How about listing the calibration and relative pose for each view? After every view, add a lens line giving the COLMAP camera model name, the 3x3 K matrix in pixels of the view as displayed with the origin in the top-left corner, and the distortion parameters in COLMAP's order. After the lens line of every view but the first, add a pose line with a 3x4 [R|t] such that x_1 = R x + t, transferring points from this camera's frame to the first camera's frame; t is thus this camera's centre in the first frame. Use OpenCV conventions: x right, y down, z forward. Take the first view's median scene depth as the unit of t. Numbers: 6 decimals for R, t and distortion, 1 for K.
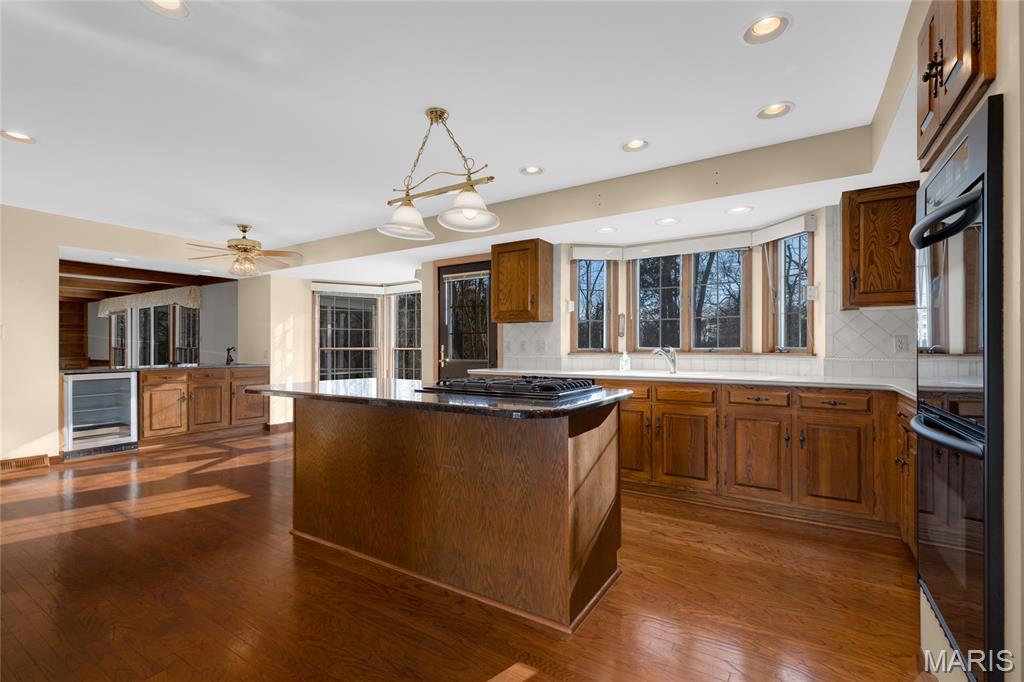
lens RADIAL K [[462.9, 0, 509.4], [0, 462.9, 344.3], [0, 0, 1]] dist [0.003582, 0.000747]
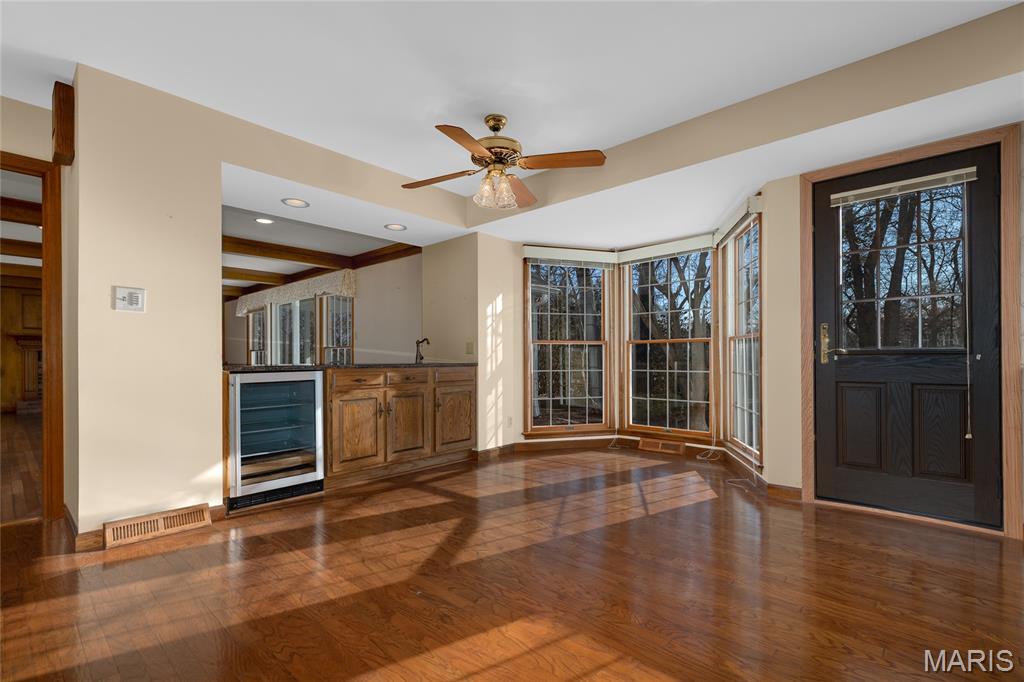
lens RADIAL K [[462.9, 0, 508.9], [0, 462.9, 355.2], [0, 0, 1]] dist [0.003582, 0.000747]
pose [[0.986312, -0.004888, -0.164817, -0.421644], [0.005257, 0.999985, 0.001801, 0.036308], [0.164806, -0.002642, 0.986323, 0.389571]]
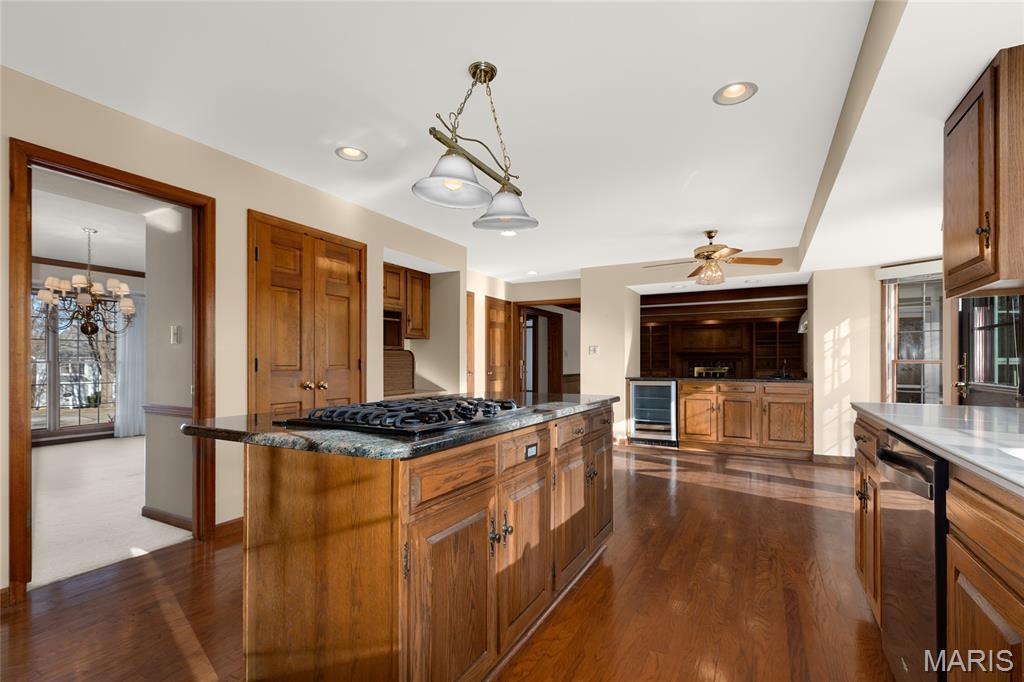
lens RADIAL K [[462.9, 0, 506.1], [0, 462.9, 360.4], [0, 0, 1]] dist [0.003582, 0.000747]
pose [[0.066782, -0.002557, -0.997764, 0.316298], [0.006435, 0.999977, -0.002132, 0.006426], [0.997747, -0.006278, 0.066796, 0.474163]]
